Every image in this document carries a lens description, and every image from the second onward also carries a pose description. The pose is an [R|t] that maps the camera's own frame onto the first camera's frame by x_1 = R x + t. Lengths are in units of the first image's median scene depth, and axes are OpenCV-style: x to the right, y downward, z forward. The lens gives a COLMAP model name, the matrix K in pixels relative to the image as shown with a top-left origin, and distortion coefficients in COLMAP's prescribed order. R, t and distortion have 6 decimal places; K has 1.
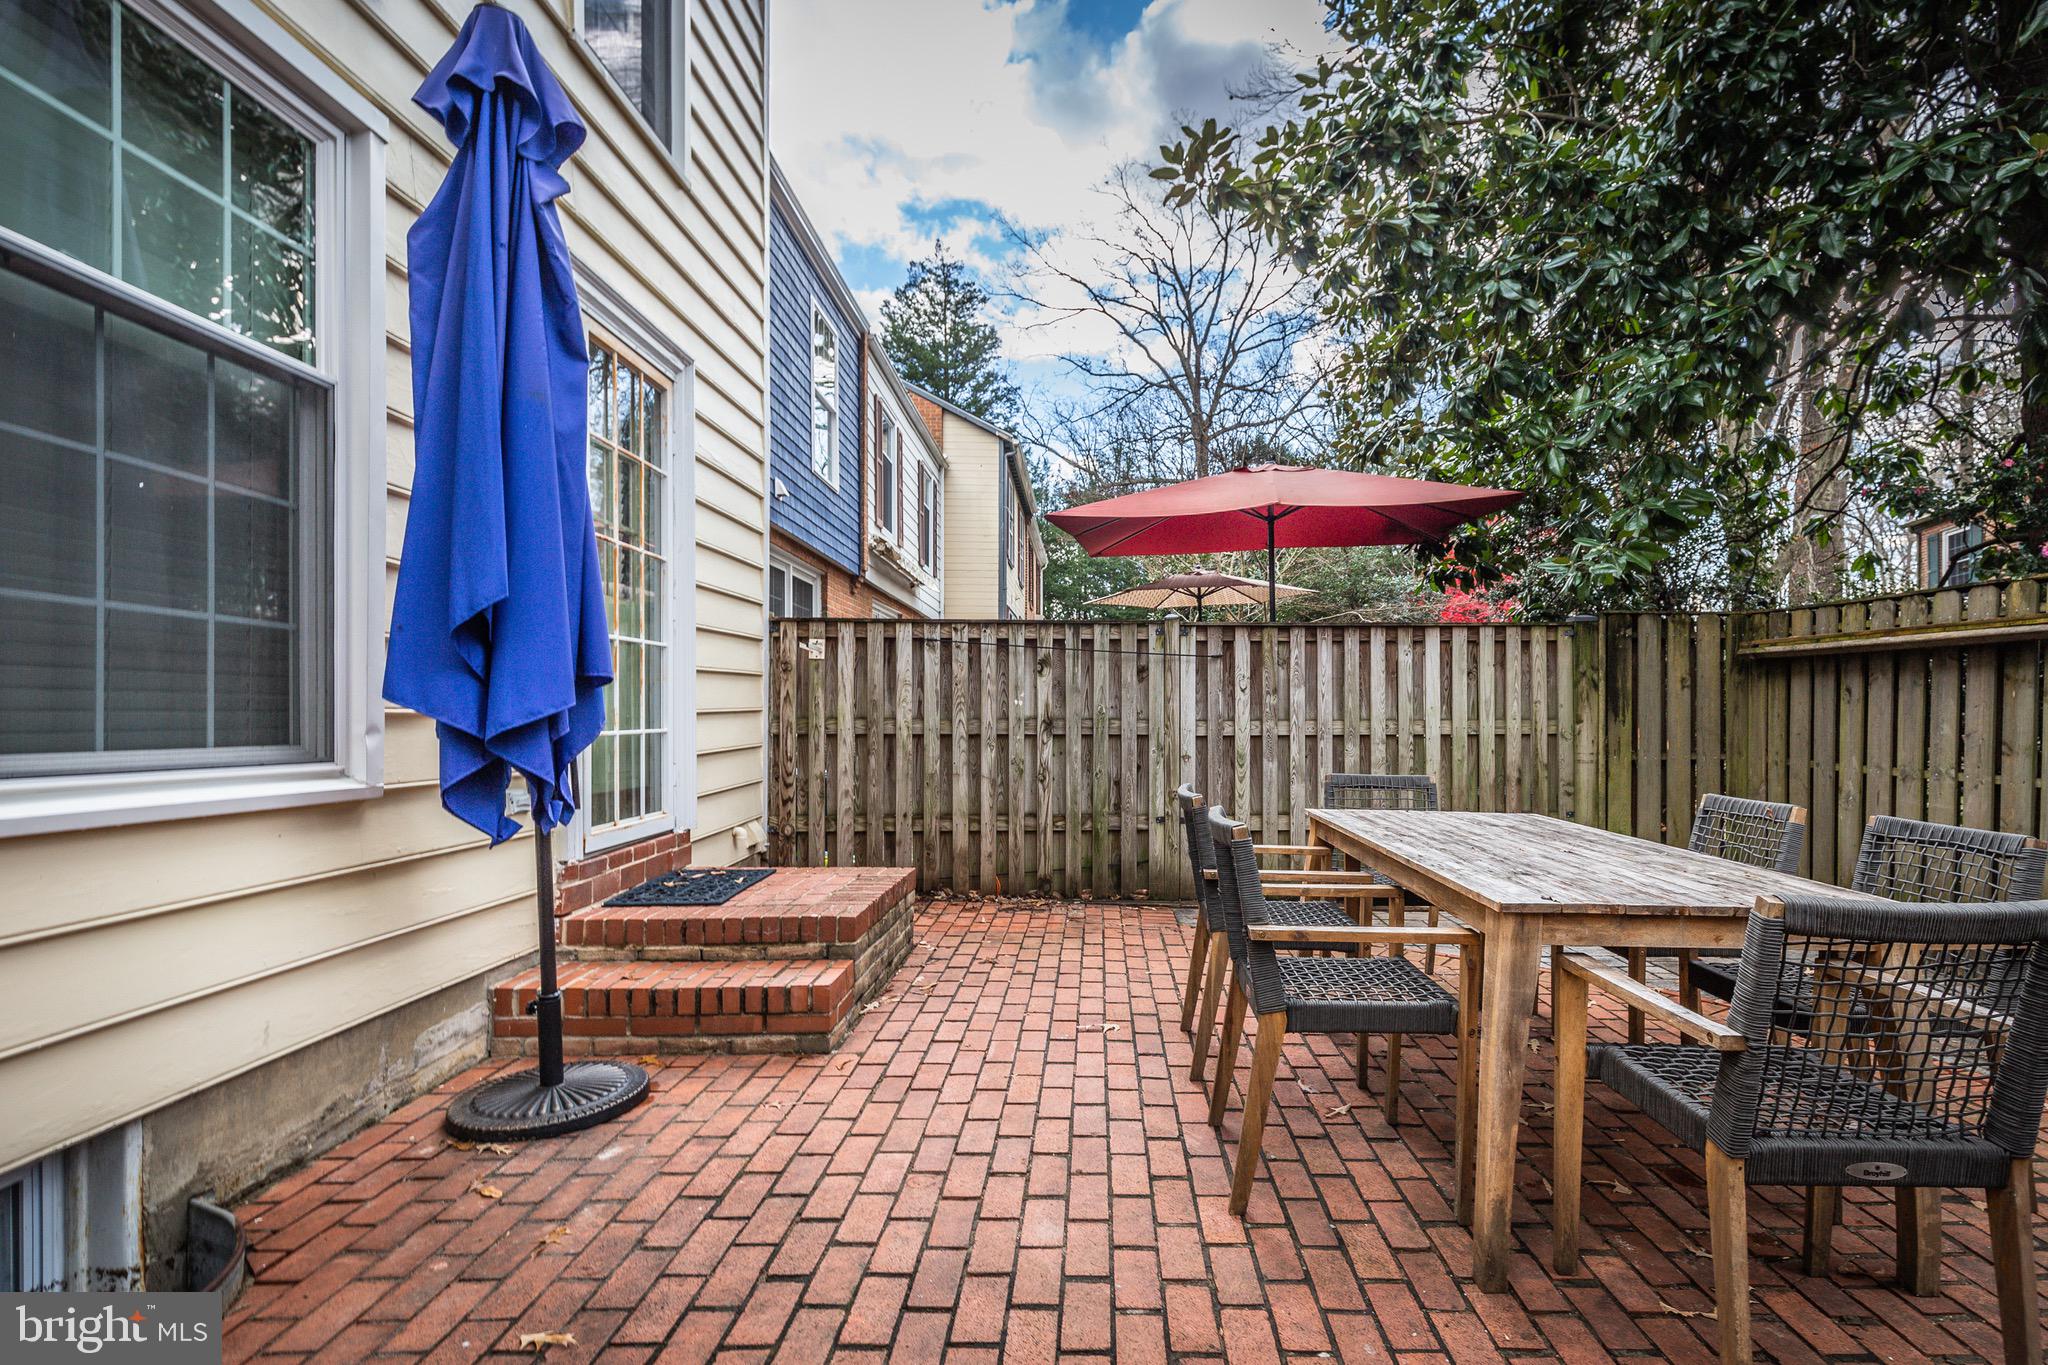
lens RADIAL K [[964.7, 0, 1130.6], [0, 964.7, 716.9], [0, 0, 1]] dist [0.006539, -0.000009]
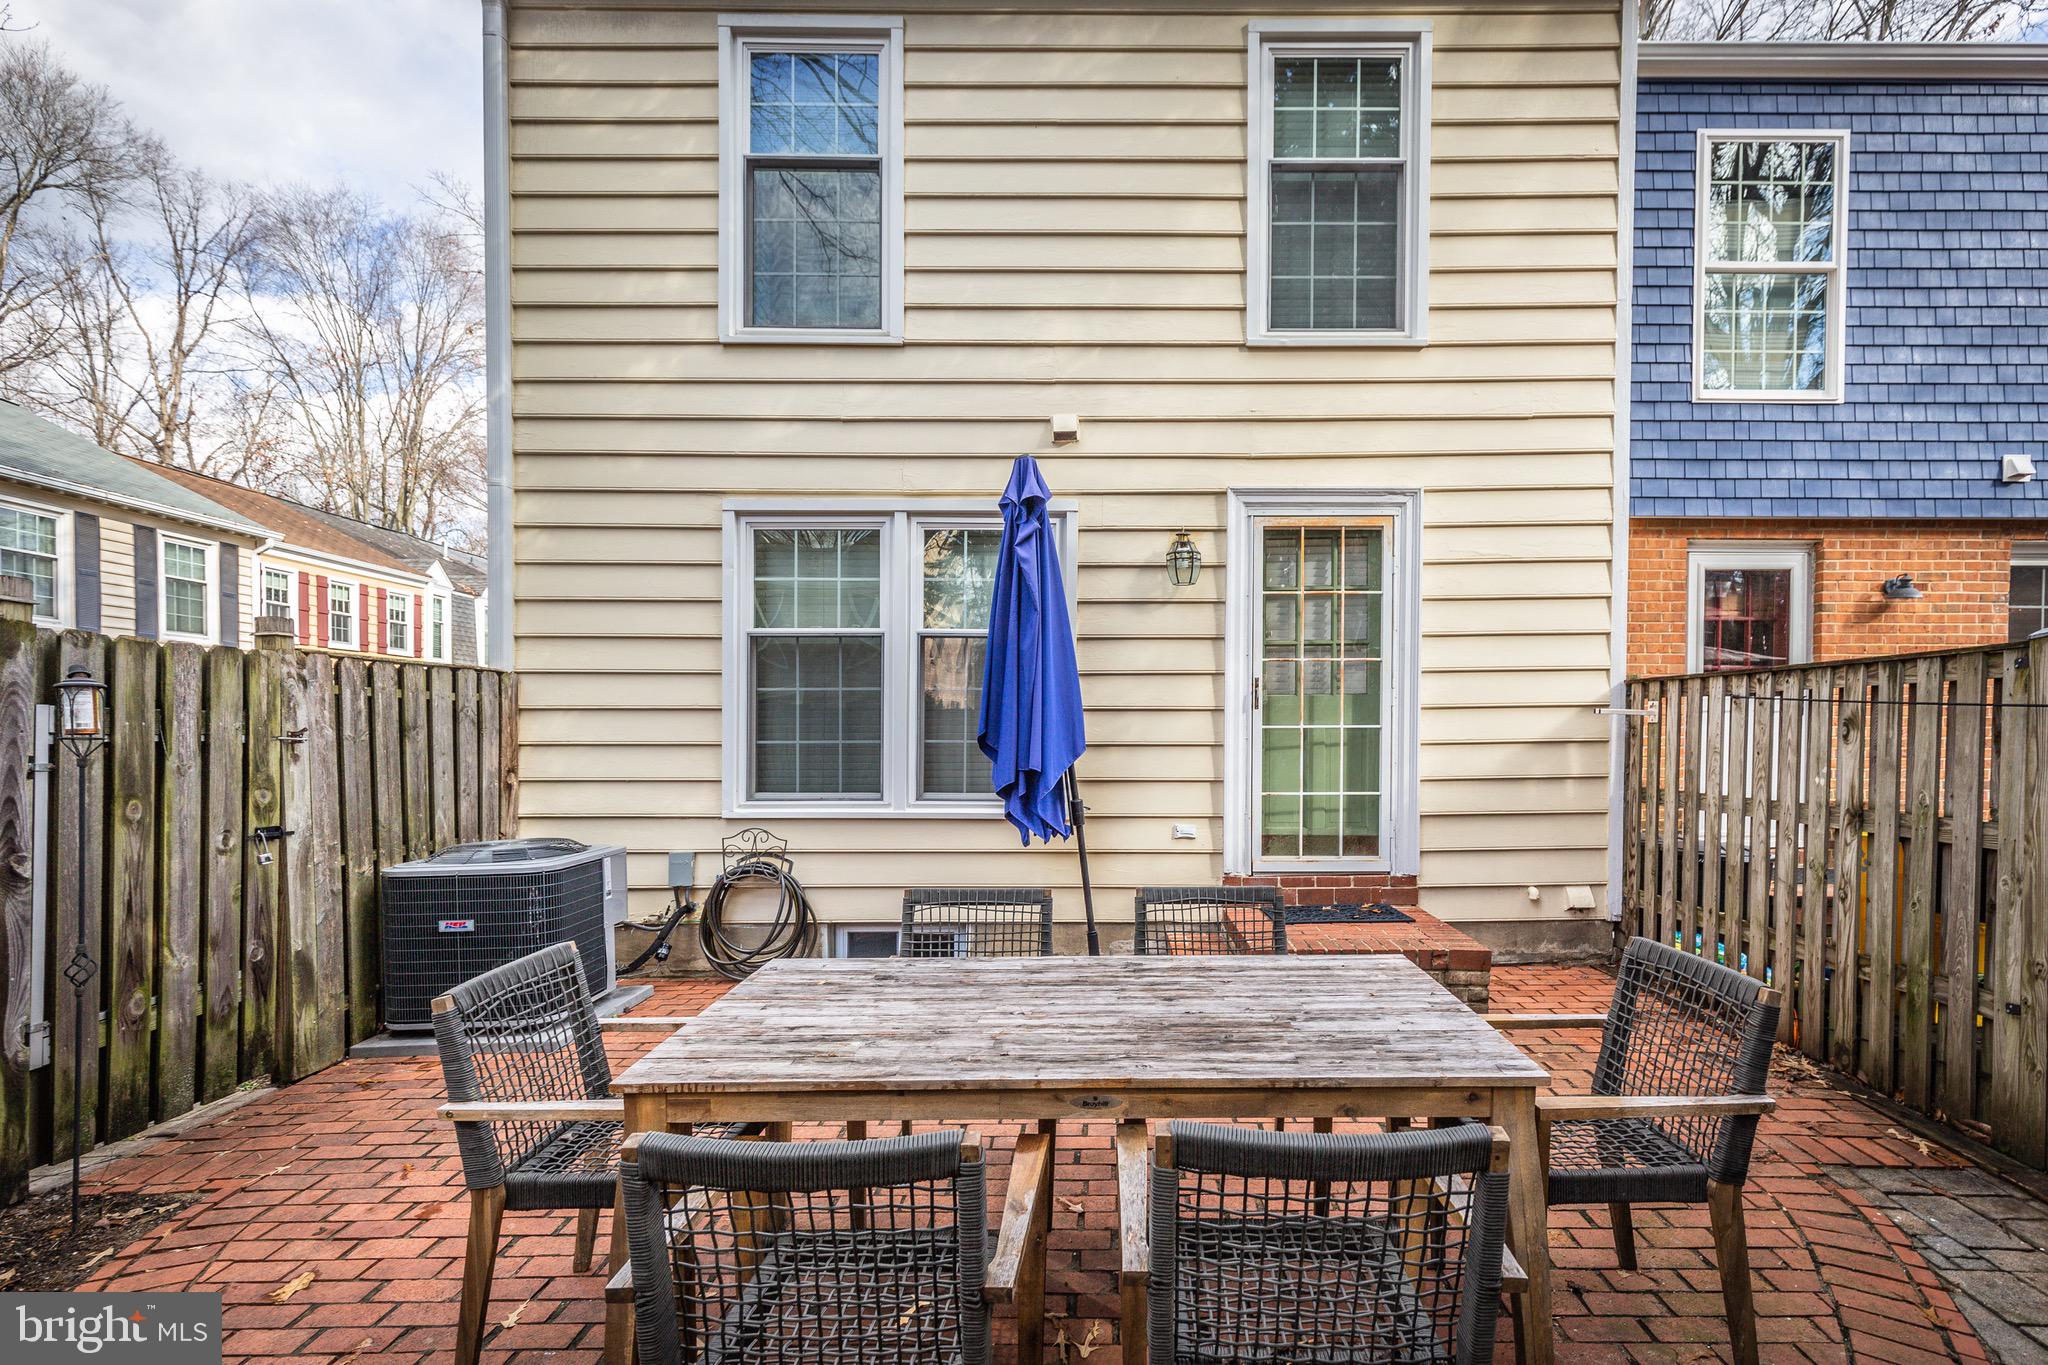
lens RADIAL K [[951.3, 0, 1102.5], [0, 951.3, 745.2], [0, 0, 1]] dist [0.002663, 0.000140]
pose [[-0.033214, 0.012837, -0.999366, 0.586593], [-0.002785, 0.999912, 0.012936, -0.048144], [0.999444, 0.003212, -0.033175, 0.502557]]
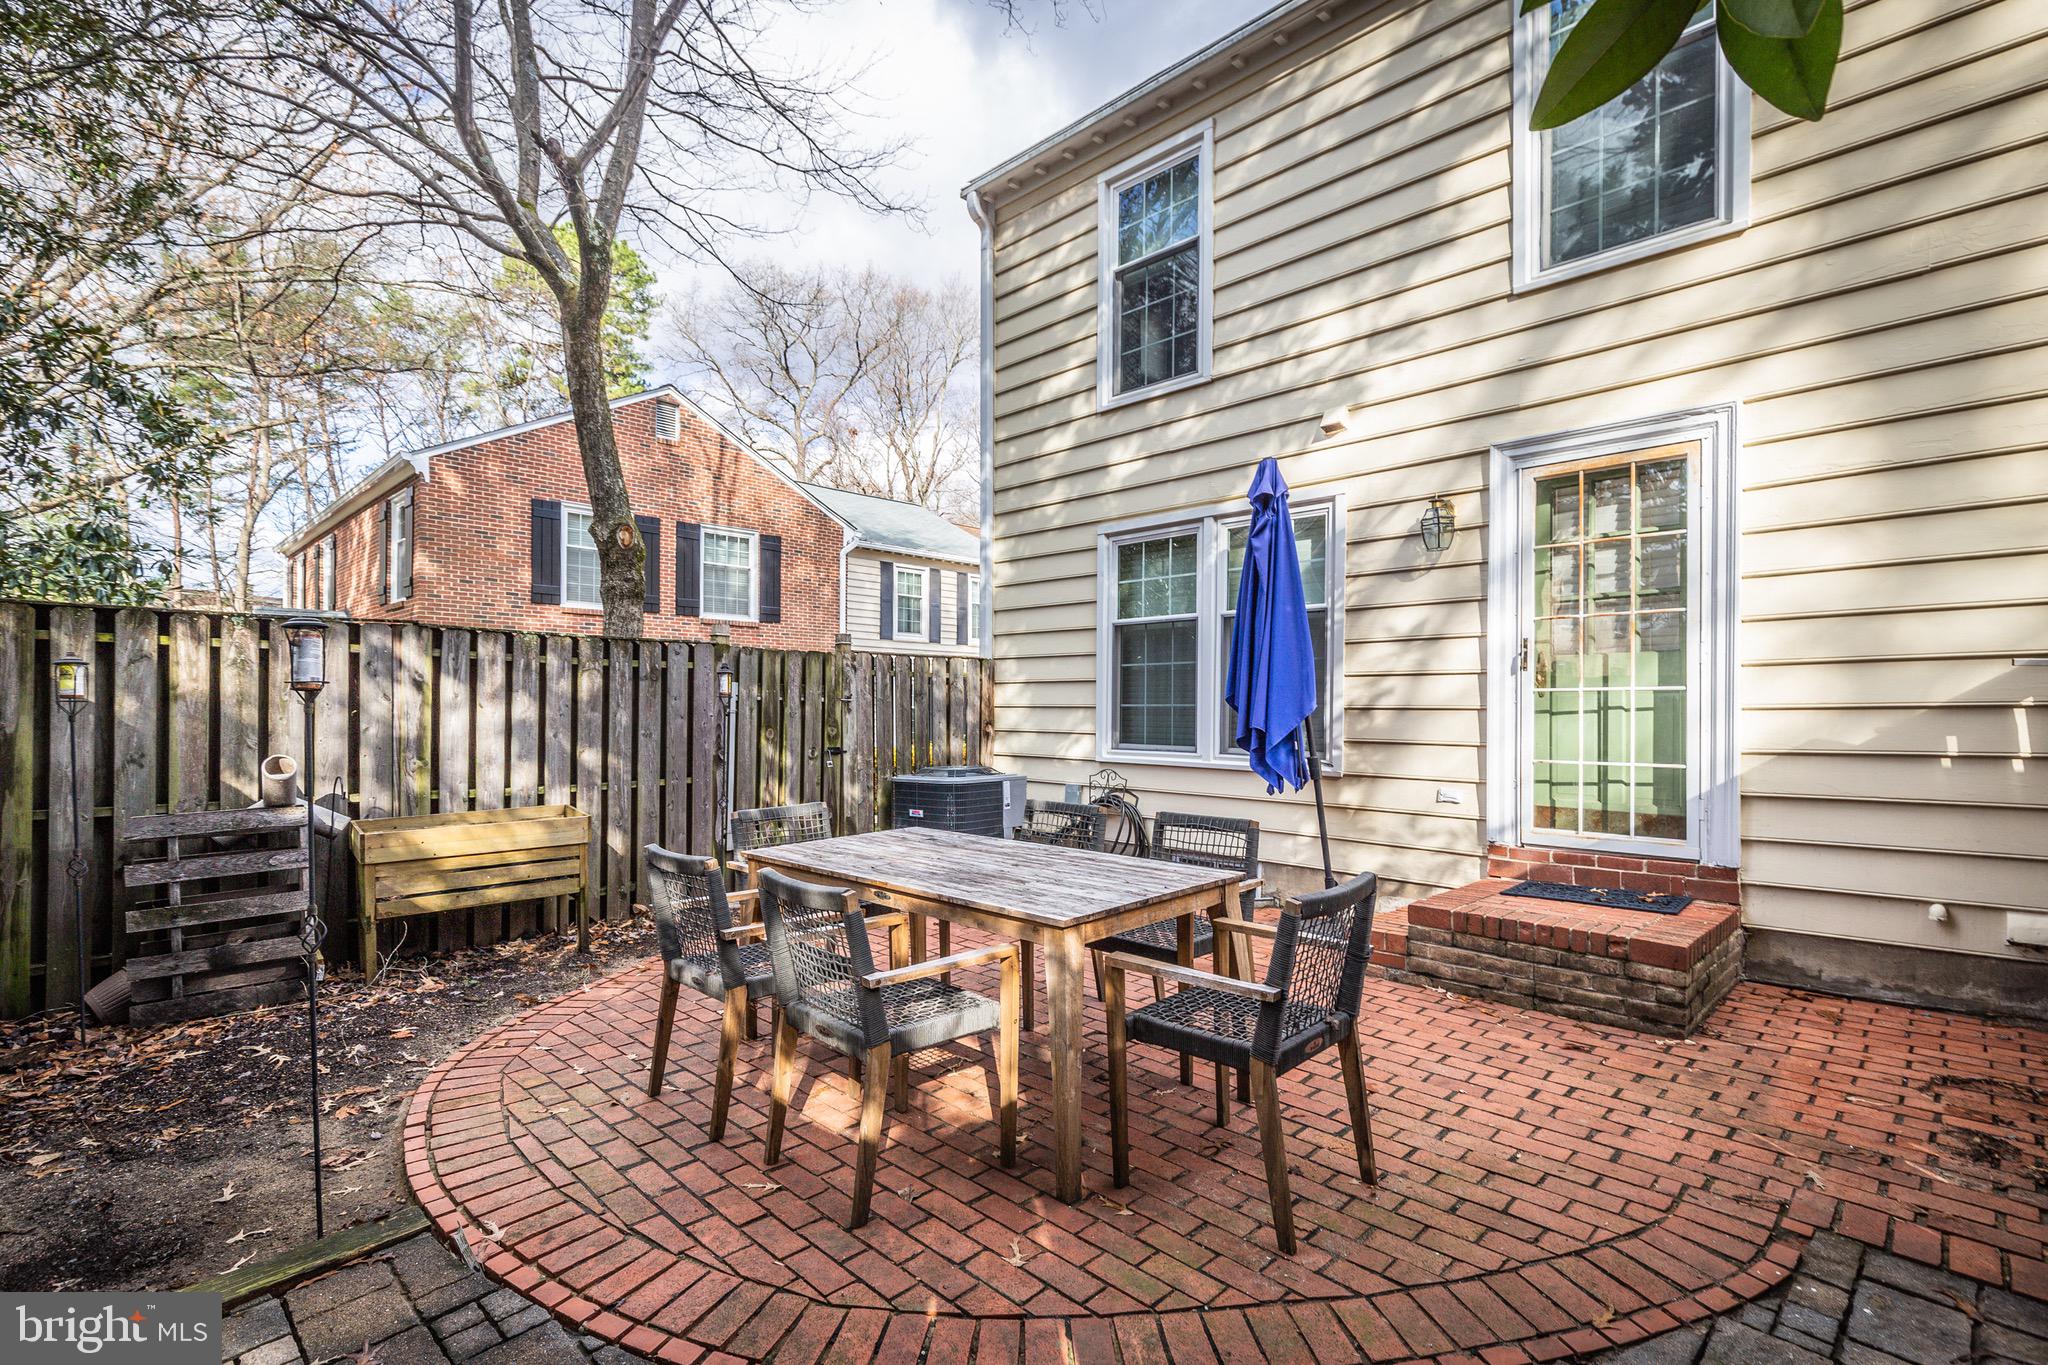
lens RADIAL K [[937.6, 0, 1022.8], [0, 937.6, 698.9], [0, 0, 1]] dist [0.003109, 0.000106]
pose [[-0.734217, -0.009639, -0.678846, 0.584148], [-0.006618, 0.999953, -0.007041, -0.036620], [0.678882, -0.000677, -0.734247, 0.947146]]
